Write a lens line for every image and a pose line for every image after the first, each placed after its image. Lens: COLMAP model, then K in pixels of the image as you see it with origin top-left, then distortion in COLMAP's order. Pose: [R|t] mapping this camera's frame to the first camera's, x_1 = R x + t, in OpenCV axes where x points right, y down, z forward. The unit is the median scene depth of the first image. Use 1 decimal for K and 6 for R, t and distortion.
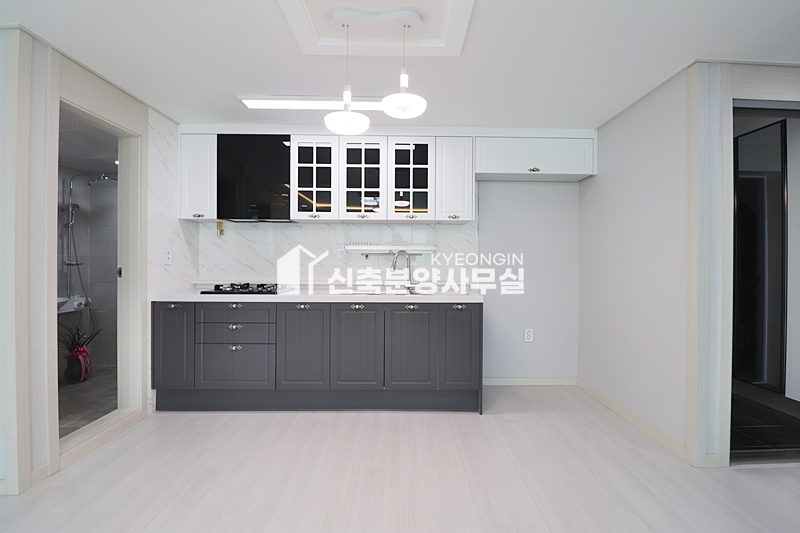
lens RADIAL K [[368.5, 0, 404.7], [0, 368.5, 263.8], [0, 0, 1]] dist [-0.000056, 0.000011]
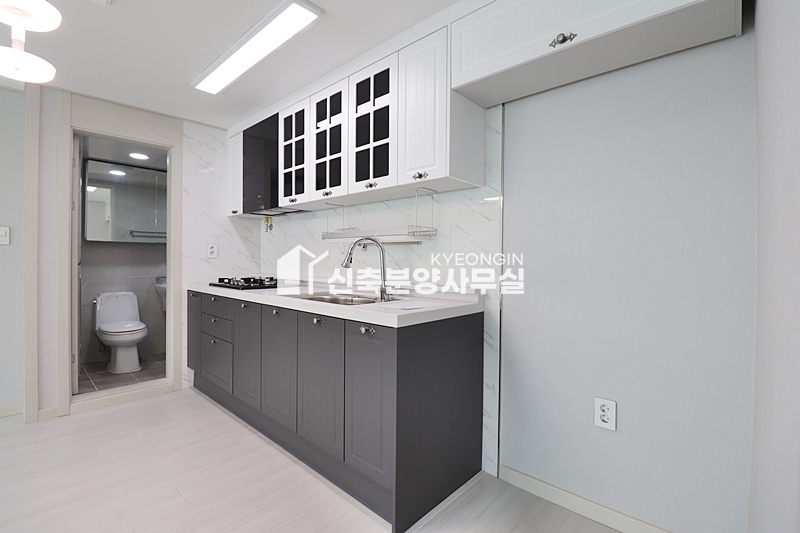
lens RADIAL K [[368.5, 0, 398.9], [0, 368.5, 261.7], [0, 0, 1]] dist [-0.000056, 0.000011]
pose [[0.729302, 0.004008, -0.684181, 0.509648], [-0.005102, 0.999987, 0.000420, 0.009485], [0.684173, 0.003184, 0.729312, 0.548129]]
